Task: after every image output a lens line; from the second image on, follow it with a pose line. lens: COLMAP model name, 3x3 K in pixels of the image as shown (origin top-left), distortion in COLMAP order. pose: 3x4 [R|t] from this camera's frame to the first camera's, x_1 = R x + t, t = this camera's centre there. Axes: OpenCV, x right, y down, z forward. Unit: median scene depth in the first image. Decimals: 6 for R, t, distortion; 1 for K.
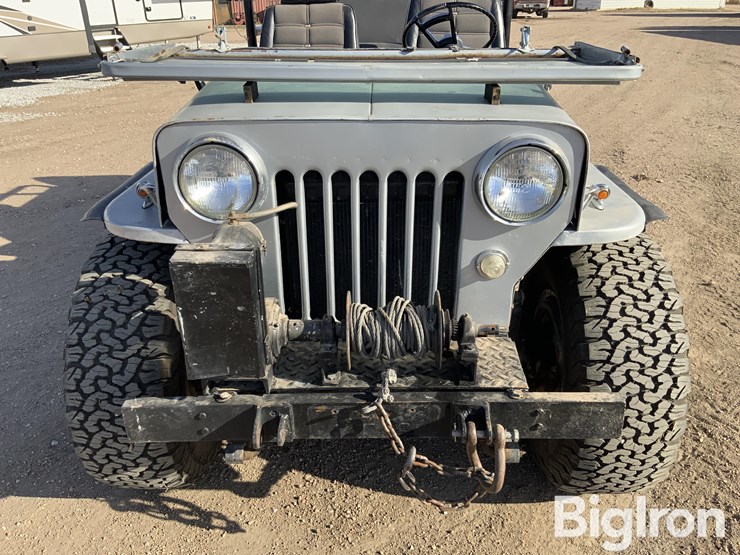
lens RADIAL K [[613.6, 0, 370.0], [0, 613.6, 277.5], [0, 0, 1]] dist [0.044908, -0.082536]
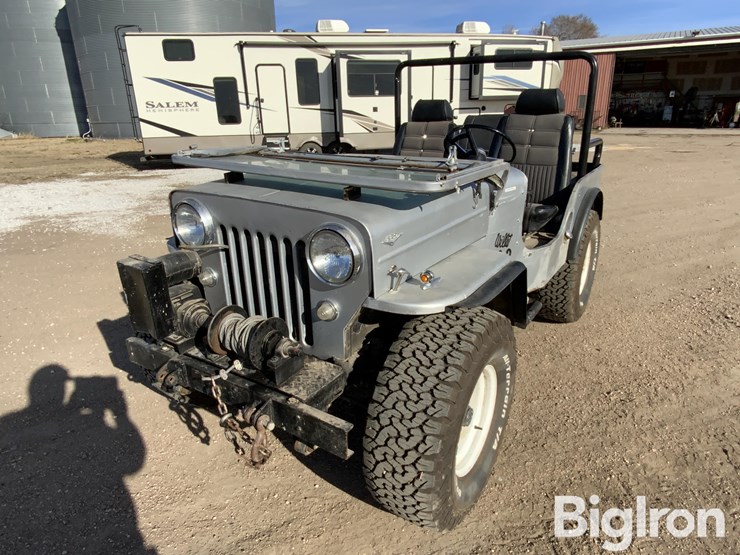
lens RADIAL K [[470.5, 0, 370.0], [0, 470.5, 277.5], [0, 0, 1]] dist [0.015787, -0.023063]
pose [[0.842389, 0.185516, -0.505930, 0.788304], [-0.225392, 0.974100, -0.018097, -0.093695], [0.489469, 0.129277, 0.862385, 0.111914]]
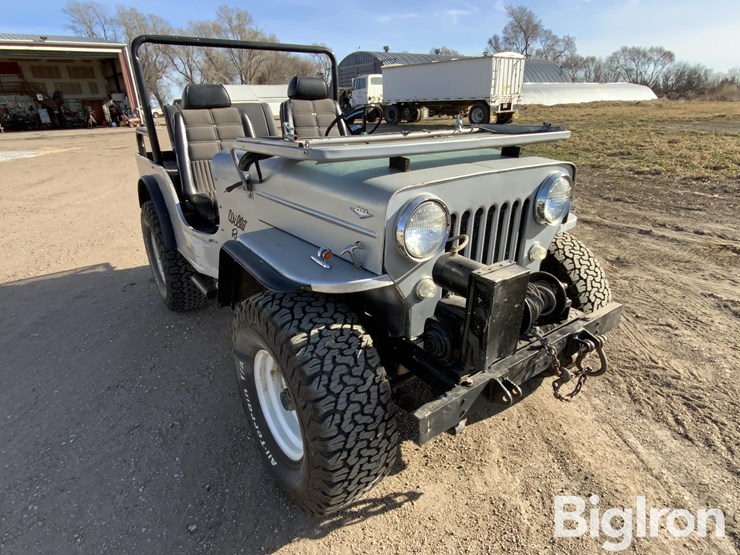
lens RADIAL K [[432.2, 0, 370.0], [0, 432.2, 277.5], [0, 0, 1]] dist [-0.002039, -0.000535]
pose [[0.798248, -0.231081, 0.556239, -0.807020], [0.261748, 0.964808, 0.025186, -0.098792], [-0.542483, 0.125490, 0.830641, 0.273609]]
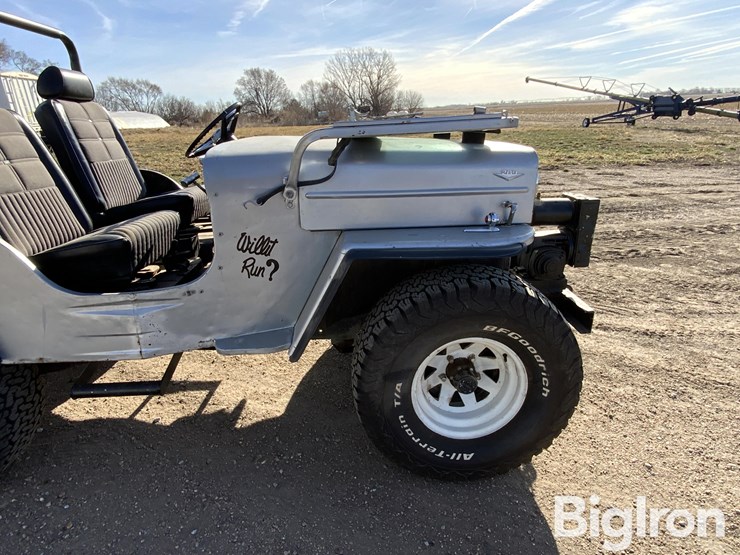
lens RADIAL K [[436.3, 0, 370.0], [0, 436.3, 277.5], [0, 0, 1]] dist [0.018900, -0.012942]
pose [[-0.066613, -0.329621, 0.941760, -1.308583], [0.449657, 0.832661, 0.323241, -0.480059], [-0.890714, 0.445001, 0.092751, 1.275848]]
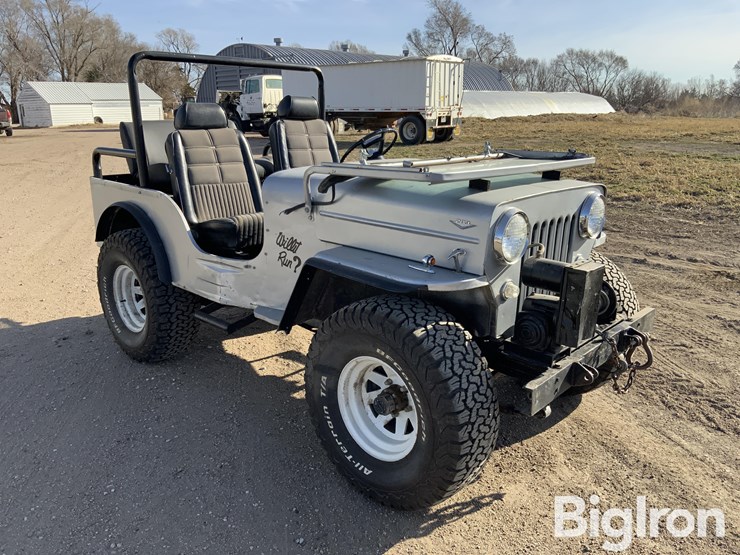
lens RADIAL K [[615.6, 0, 367.8], [0, 615.6, 272.8], [0, 0, 1]] dist [0.075742, -0.158519]
pose [[0.671899, -0.179076, 0.718668, -1.523599], [0.302535, 0.952046, -0.045618, -0.098374], [-0.676035, 0.248073, 0.693856, 0.145667]]
